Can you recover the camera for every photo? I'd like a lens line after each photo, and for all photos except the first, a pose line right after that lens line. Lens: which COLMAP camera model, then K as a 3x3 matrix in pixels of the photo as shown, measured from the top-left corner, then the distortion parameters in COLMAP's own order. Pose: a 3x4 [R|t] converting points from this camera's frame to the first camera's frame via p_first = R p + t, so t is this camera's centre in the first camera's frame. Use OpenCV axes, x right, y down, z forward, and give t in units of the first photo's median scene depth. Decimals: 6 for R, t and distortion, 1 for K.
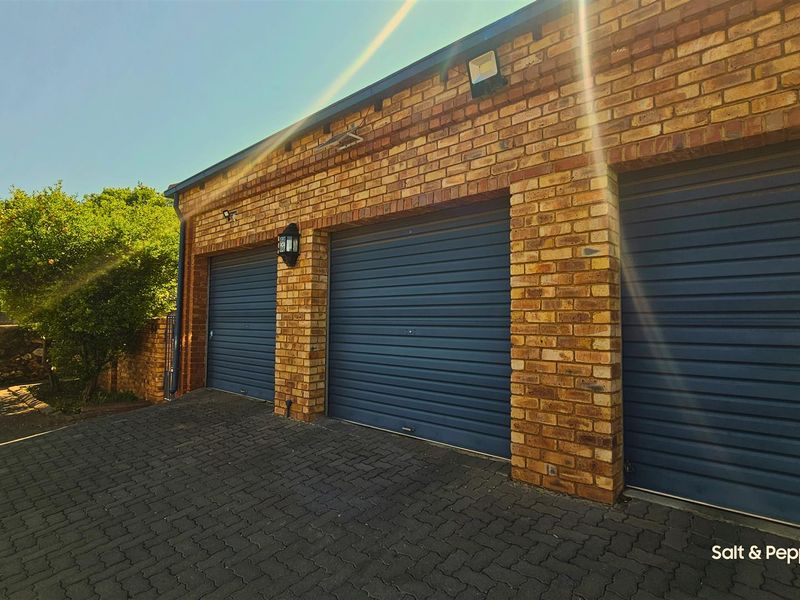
lens RADIAL K [[433.6, 0, 399.5], [0, 433.6, 298.5], [0, 0, 1]] dist [-0.006320, -0.001428]
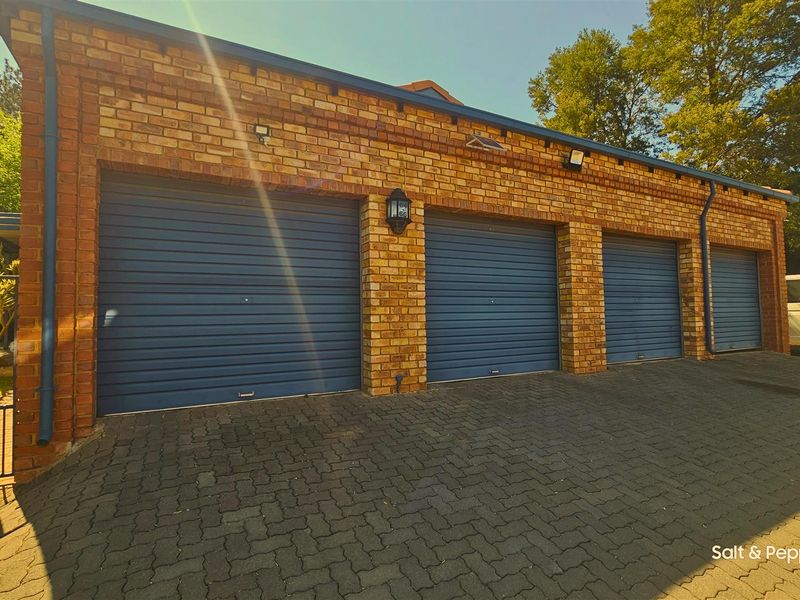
lens RADIAL K [[433.6, 0, 399.3], [0, 433.6, 301.0], [0, 0, 1]] dist [-0.006320, -0.001428]
pose [[0.335479, 0.026028, 0.941688, -1.204153], [-0.028538, 0.999440, -0.017457, 0.094207], [-0.941615, -0.021018, 0.336034, 0.717972]]
